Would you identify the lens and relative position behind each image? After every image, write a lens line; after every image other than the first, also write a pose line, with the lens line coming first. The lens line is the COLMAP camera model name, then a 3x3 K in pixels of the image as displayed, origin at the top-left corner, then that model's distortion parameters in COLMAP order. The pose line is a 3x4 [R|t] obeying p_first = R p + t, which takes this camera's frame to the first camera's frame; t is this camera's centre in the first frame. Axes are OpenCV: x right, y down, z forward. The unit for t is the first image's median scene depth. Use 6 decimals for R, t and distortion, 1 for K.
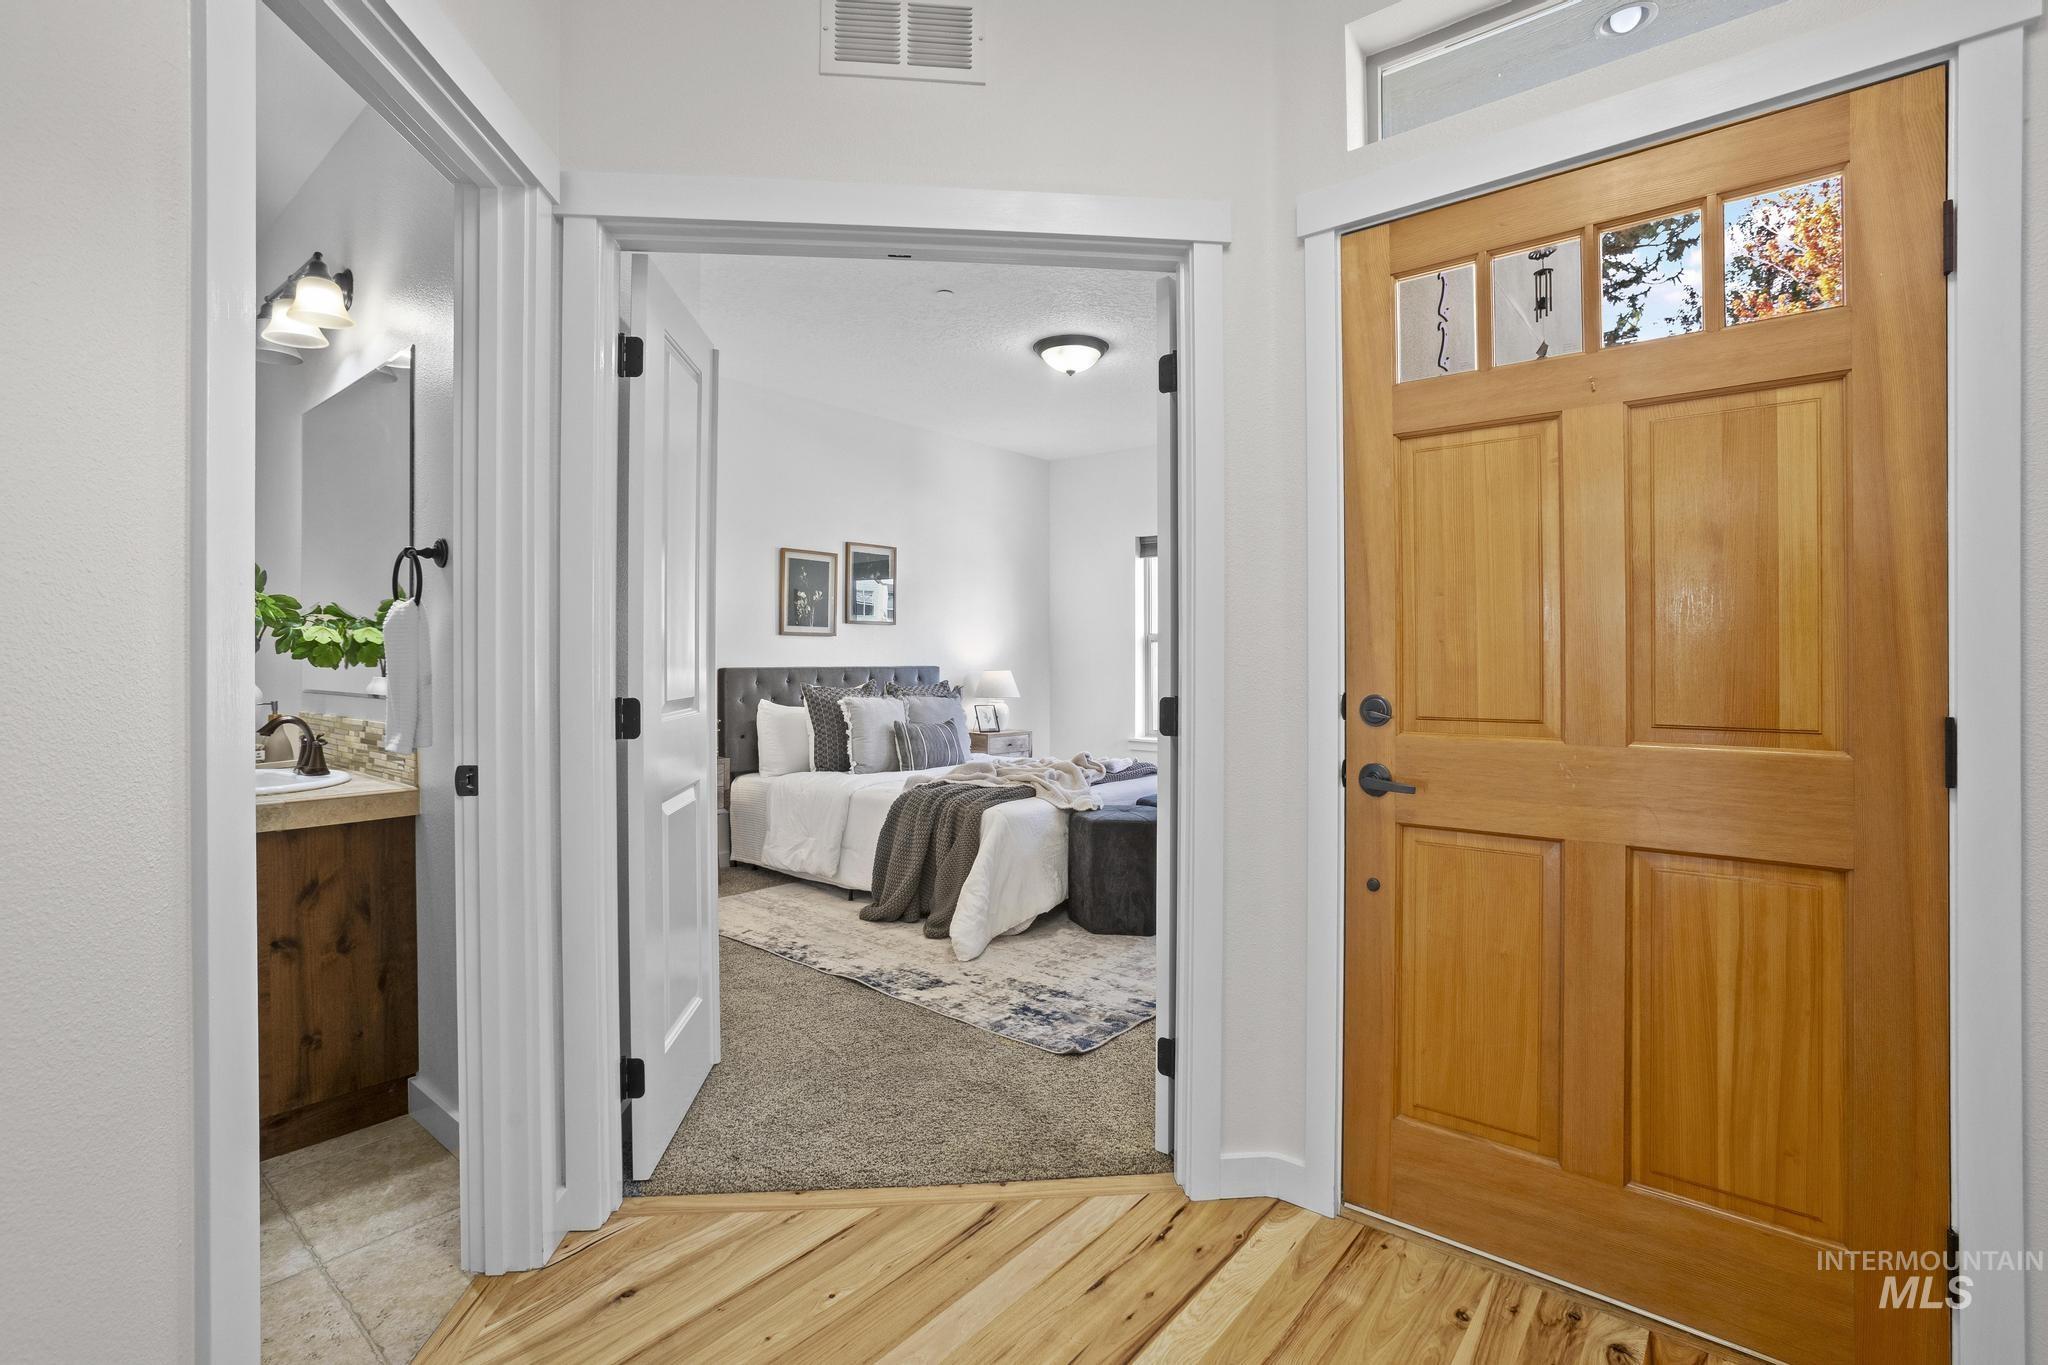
lens RADIAL K [[935.6, 0, 1065.4], [0, 935.6, 659.0], [0, 0, 1]] dist [-0.040020, 0.010334]
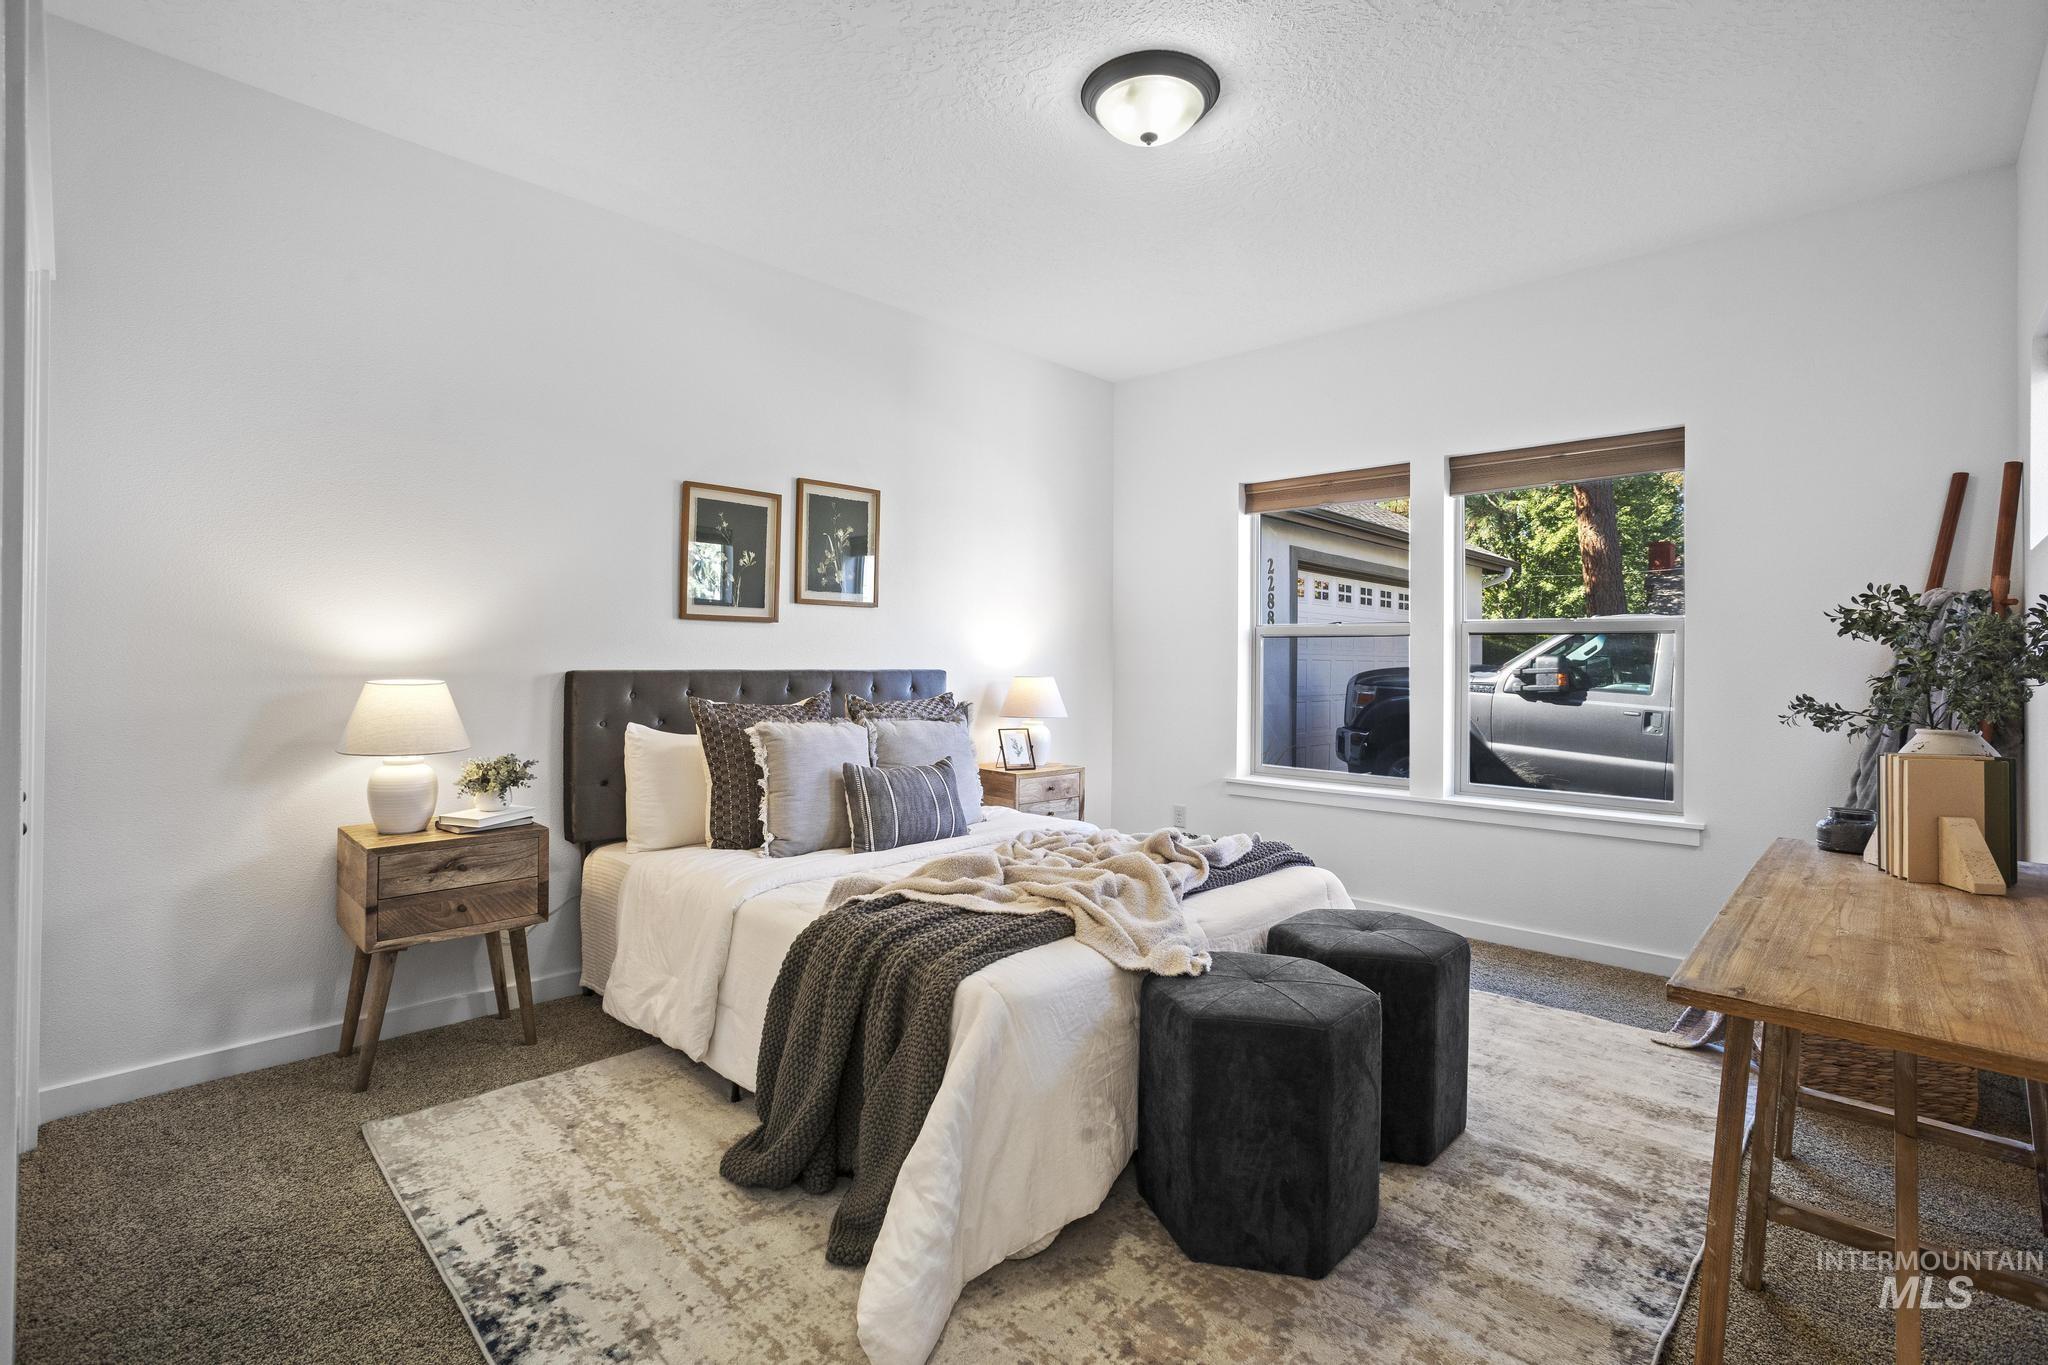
lens RADIAL K [[935.6, 0, 1039.0], [0, 935.6, 659.5], [0, 0, 1]] dist [-0.040020, 0.010334]
pose [[0.995002, 0.009251, -0.099423, -0.002126], [-0.009432, 0.999955, -0.001355, 0.000292], [0.099406, 0.002286, 0.995044, 0.433933]]
